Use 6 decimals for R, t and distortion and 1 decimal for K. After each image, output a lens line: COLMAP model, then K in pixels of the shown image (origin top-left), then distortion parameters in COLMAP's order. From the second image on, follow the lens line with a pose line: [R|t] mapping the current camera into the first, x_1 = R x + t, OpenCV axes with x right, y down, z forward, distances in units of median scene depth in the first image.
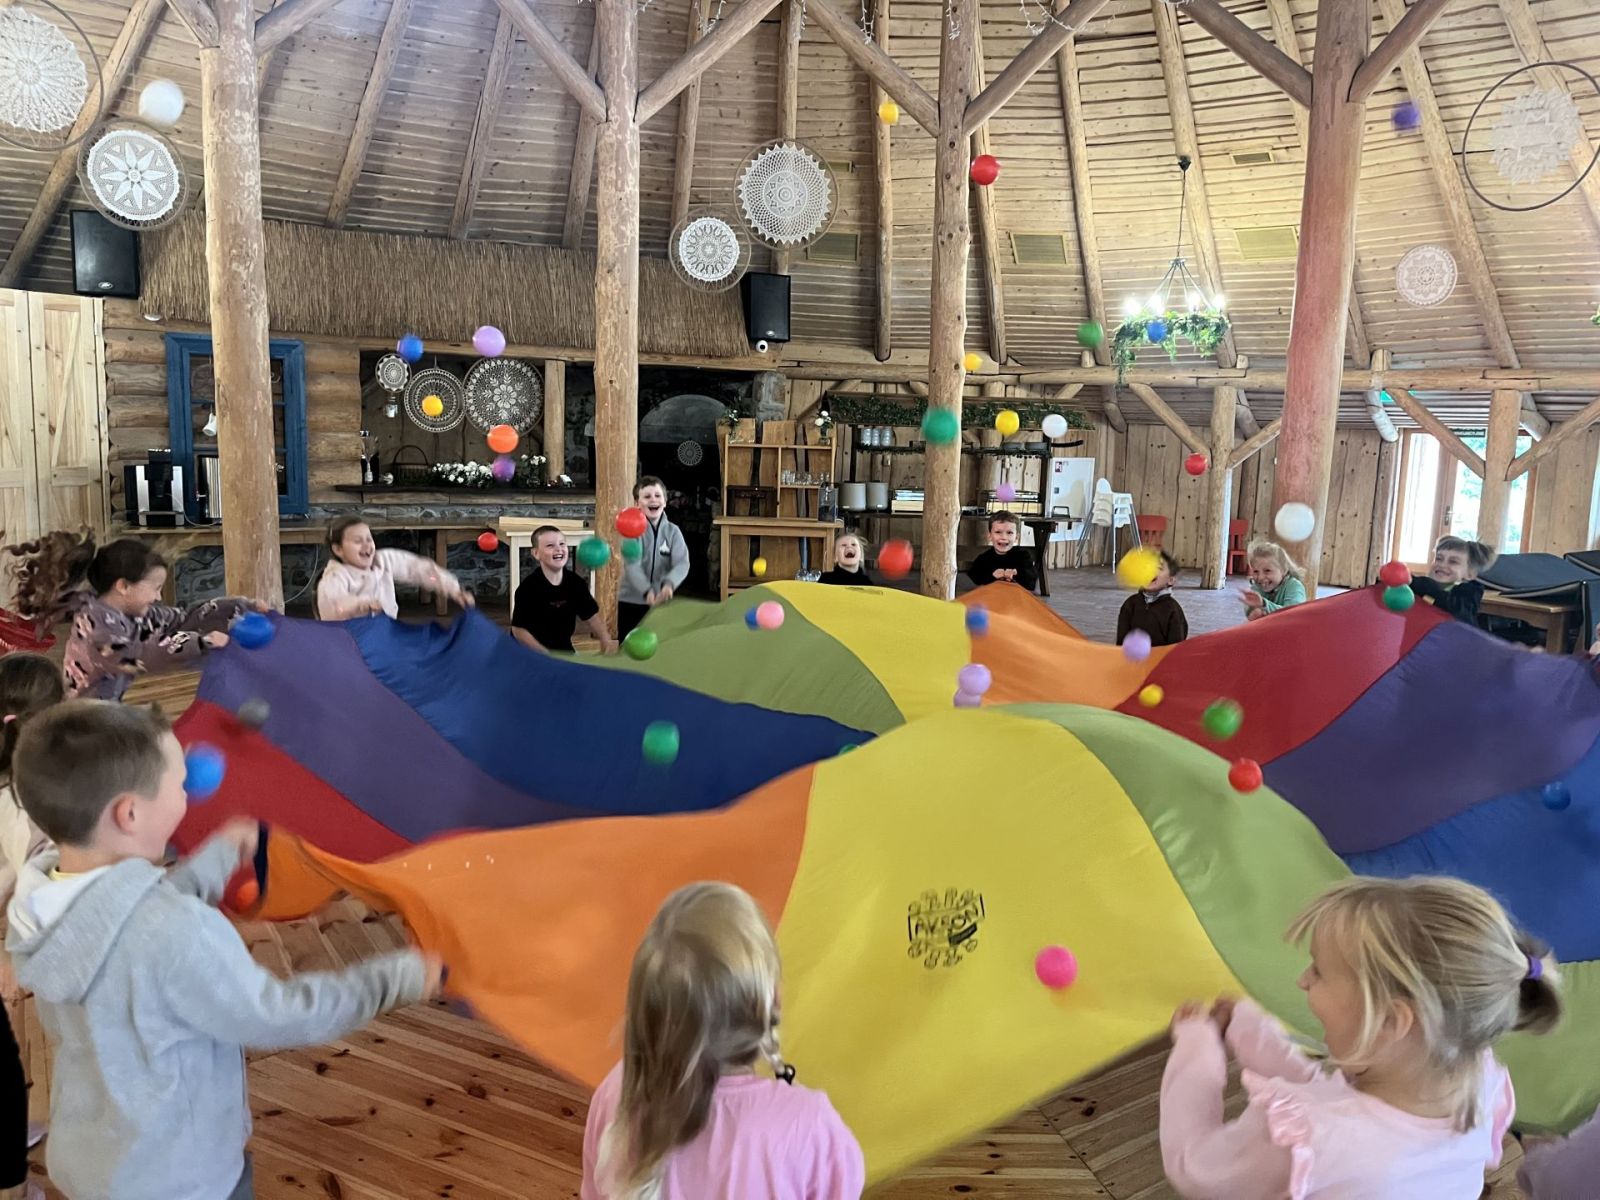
lens RADIAL K [[1231.0, 0, 800.0], [0, 1231.0, 600.0], [0, 0, 1]] dist [0.082262, -0.123458]
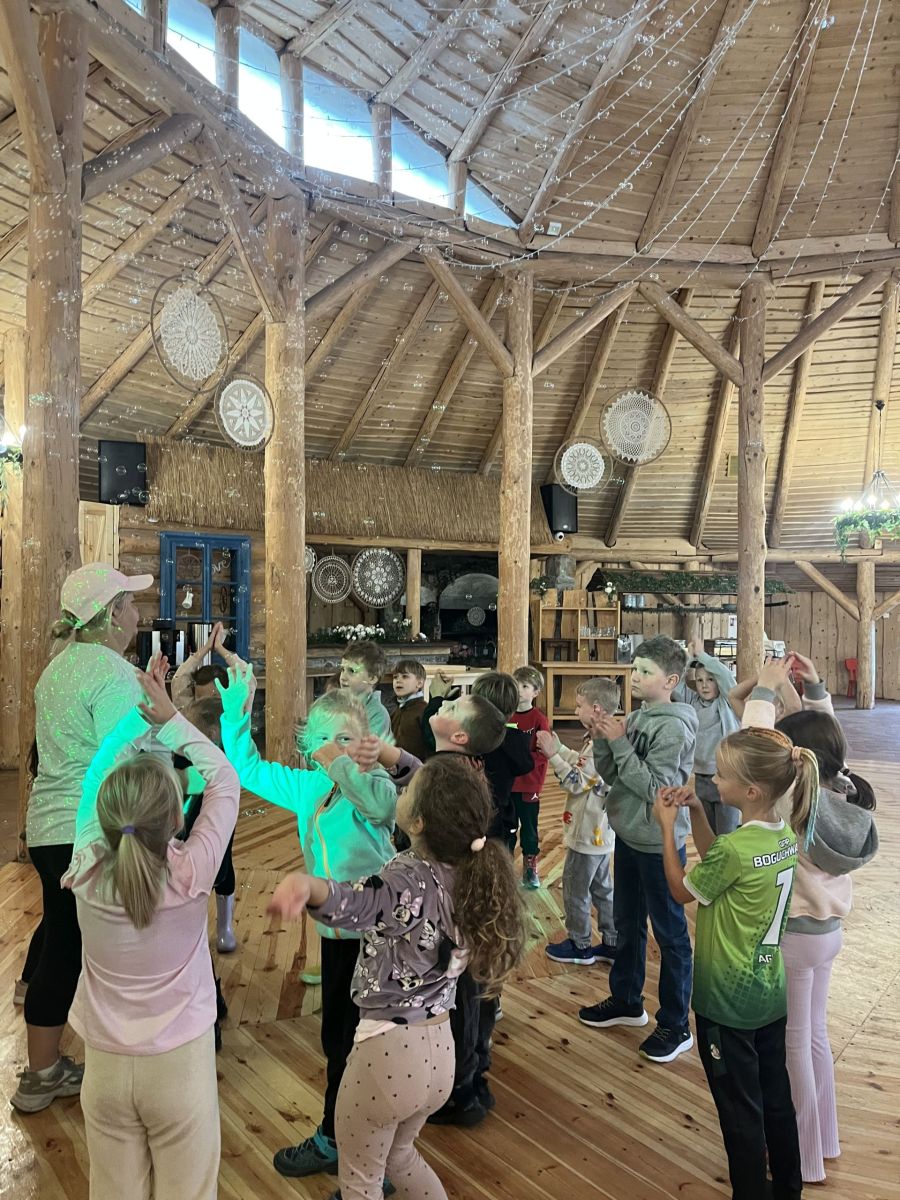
lens RADIAL K [[923.2, 0, 453.4], [0, 923.2, 625.7], [0, 0, 1]] dist [0.082262, -0.123458]
pose [[0.996660, -0.018763, 0.079482, -0.246380], [0.027516, 0.993495, -0.110502, 0.001600], [-0.076892, 0.112320, 0.990693, 0.013078]]
